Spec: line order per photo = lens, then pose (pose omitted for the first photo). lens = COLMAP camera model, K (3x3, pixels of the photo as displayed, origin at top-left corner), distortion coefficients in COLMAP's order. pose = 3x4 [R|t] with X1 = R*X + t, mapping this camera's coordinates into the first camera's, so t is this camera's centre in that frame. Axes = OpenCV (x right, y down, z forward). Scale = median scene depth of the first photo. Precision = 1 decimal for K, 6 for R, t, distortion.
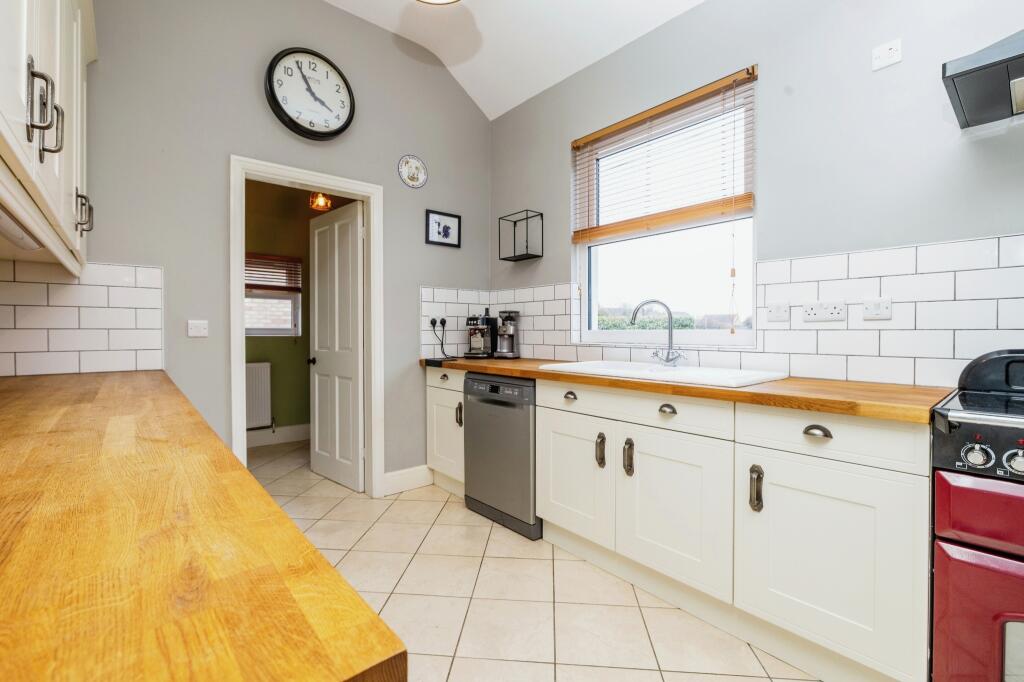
lens RADIAL K [[454.7, 0, 509.3], [0, 454.7, 331.0], [0, 0, 1]] dist [0.000717, 0.001596]
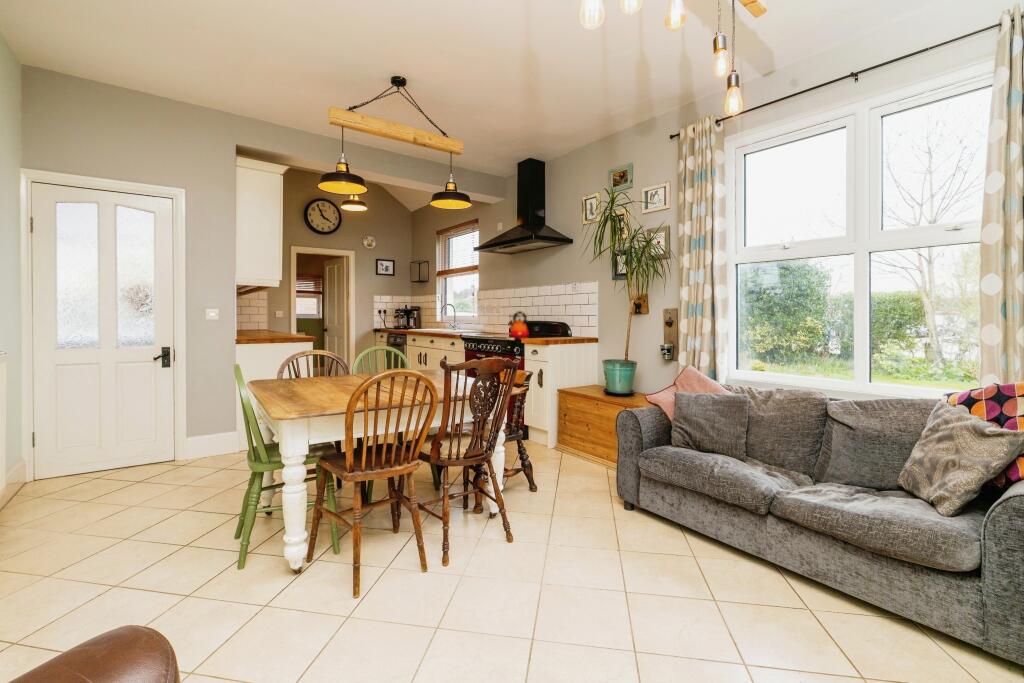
lens RADIAL K [[454.7, 0, 497.9], [0, 454.7, 320.9], [0, 0, 1]] dist [0.000717, 0.001596]
pose [[0.997016, 0.002693, -0.077149, 0.552664], [-0.001738, 0.999921, 0.012442, -0.003270], [0.077176, -0.012271, 0.996942, -1.090796]]
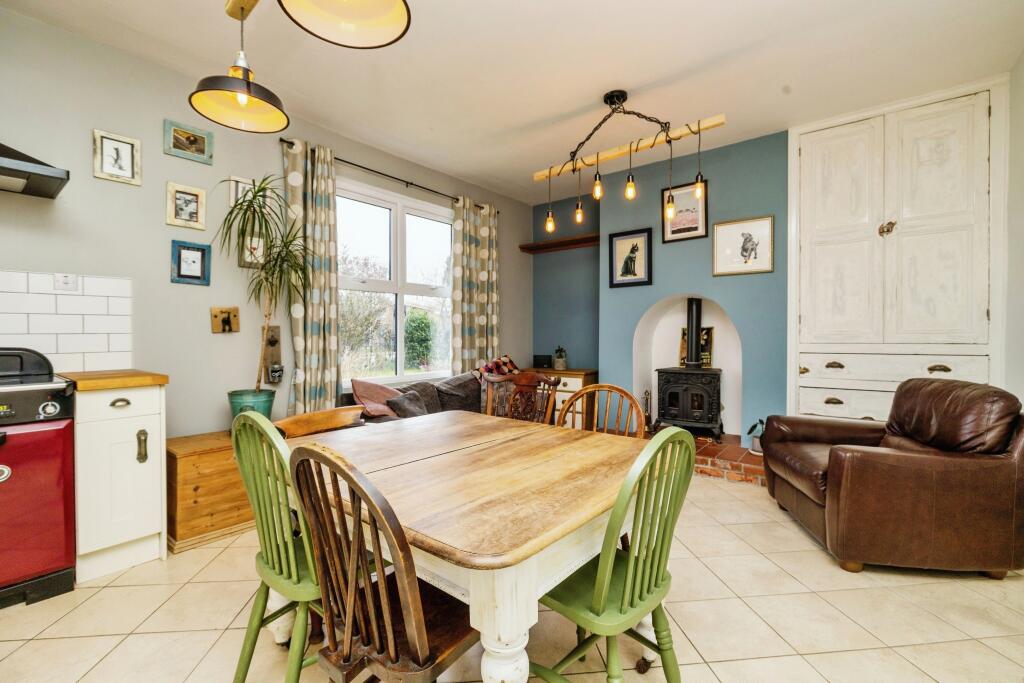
lens RADIAL K [[454.7, 0, 508.6], [0, 454.7, 340.5], [0, 0, 1]] dist [0.000717, 0.001596]
pose [[-0.190839, -0.016970, 0.981475, -1.689112], [-0.000882, 0.999853, 0.017116, -0.009670], [-0.981621, 0.002401, -0.190826, 1.332484]]
